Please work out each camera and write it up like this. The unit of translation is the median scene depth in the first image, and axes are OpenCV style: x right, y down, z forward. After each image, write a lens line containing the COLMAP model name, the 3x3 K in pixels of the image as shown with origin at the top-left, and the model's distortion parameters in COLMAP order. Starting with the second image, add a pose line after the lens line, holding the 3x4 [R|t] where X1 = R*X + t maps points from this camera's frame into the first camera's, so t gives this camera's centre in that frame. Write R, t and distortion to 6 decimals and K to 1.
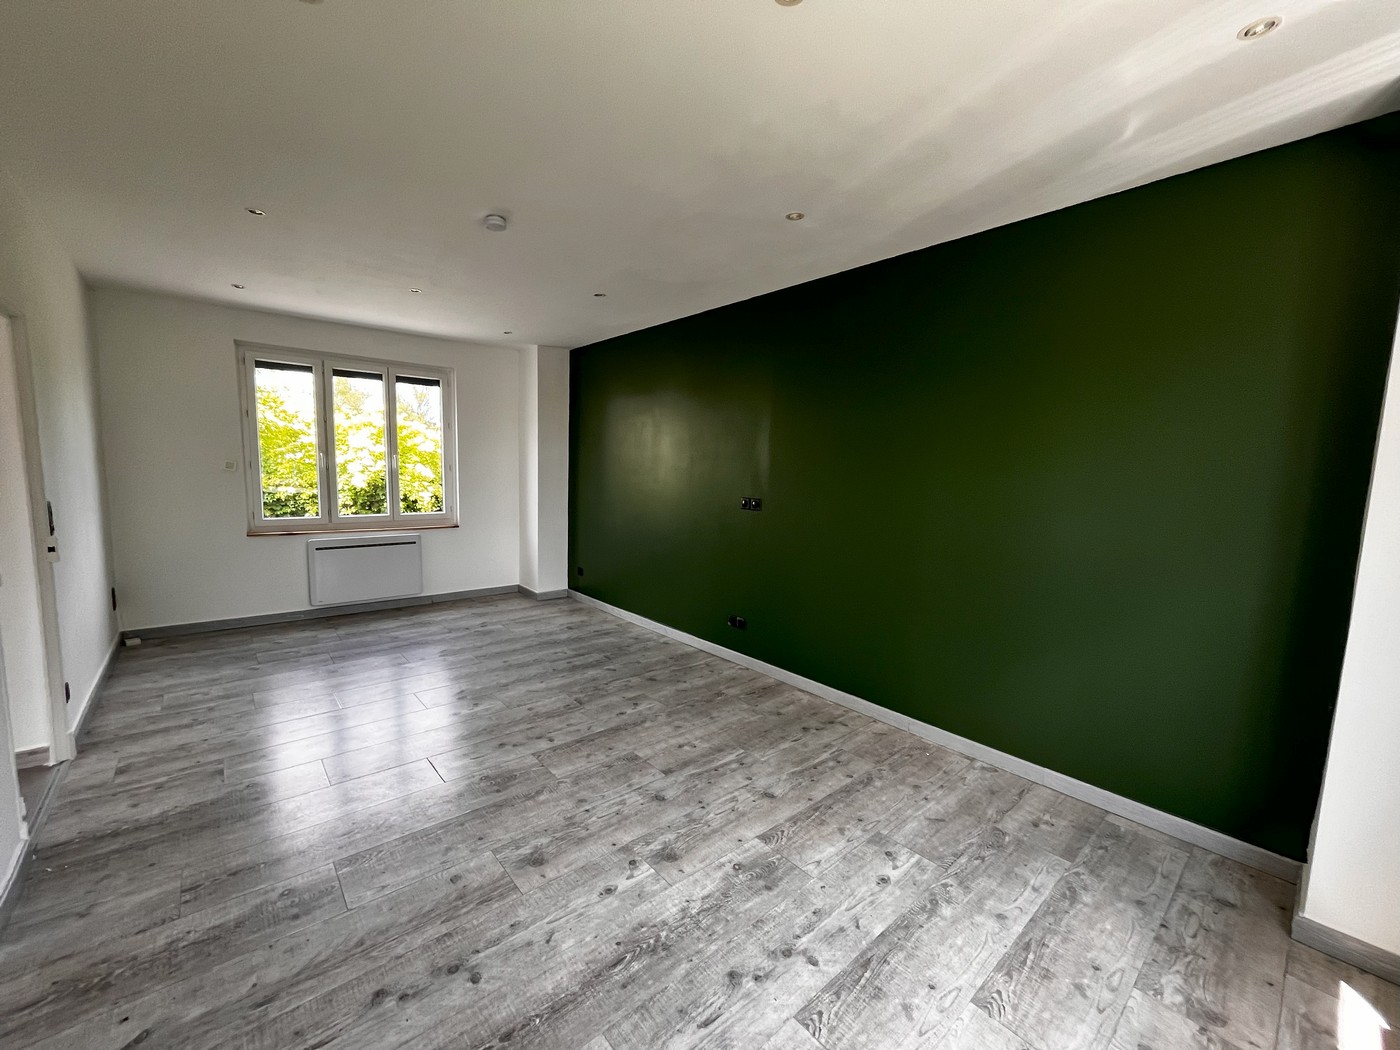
lens RADIAL K [[564.6, 0, 693.9], [0, 564.6, 525.3], [0, 0, 1]] dist [-0.002875, -0.000067]
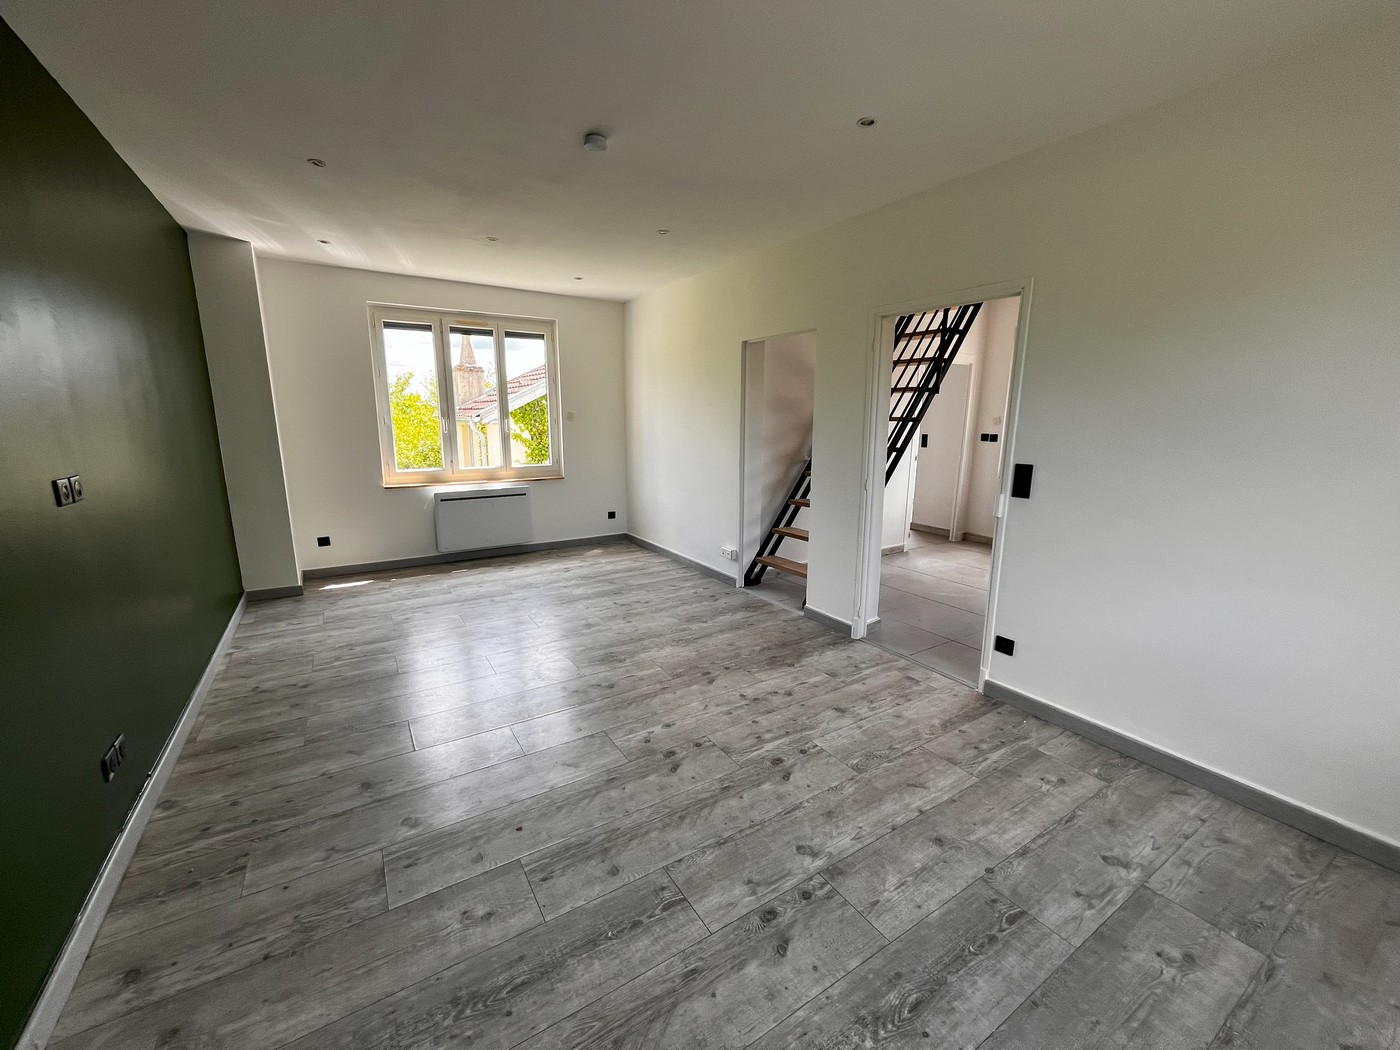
lens RADIAL K [[564.6, 0, 698.8], [0, 564.6, 531.9], [0, 0, 1]] dist [-0.002875, -0.000067]
pose [[-0.988785, -0.060038, 0.136745, -0.684939], [-0.015082, 0.951097, 0.308524, -0.227566], [-0.148581, 0.303001, -0.941336, 2.045273]]
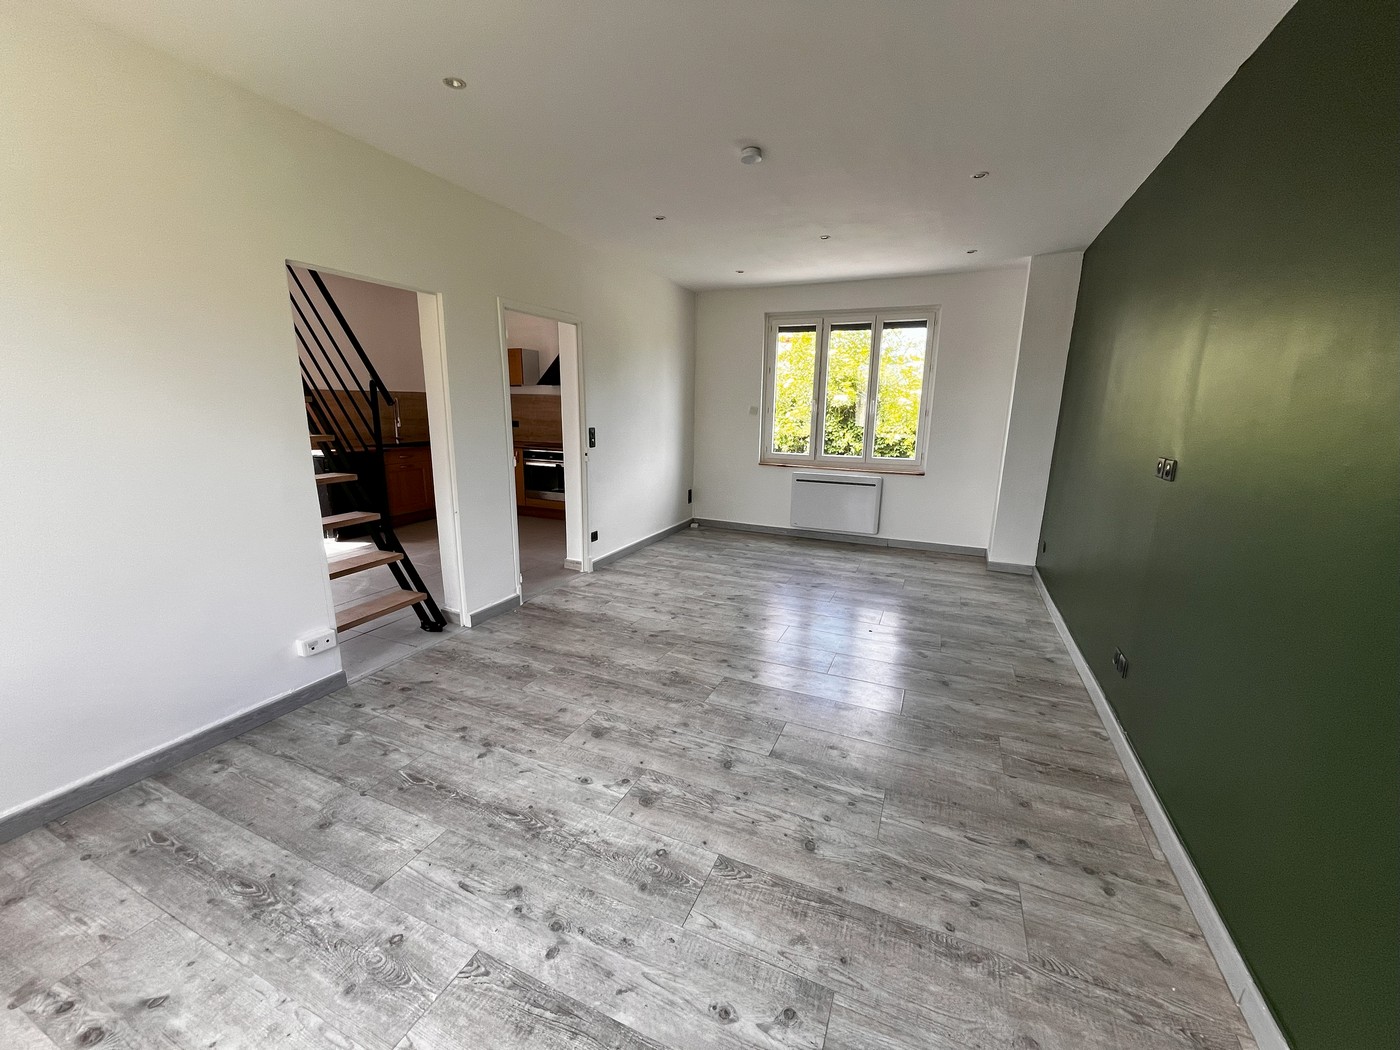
lens RADIAL K [[564.6, 0, 695.8], [0, 564.6, 523.8], [0, 0, 1]] dist [-0.002875, -0.000067]
pose [[0.431936, 0.168611, -0.886003, 0.617569], [-0.099358, 0.985286, 0.139067, -0.023543], [0.896414, 0.027963, 0.442334, 0.498849]]
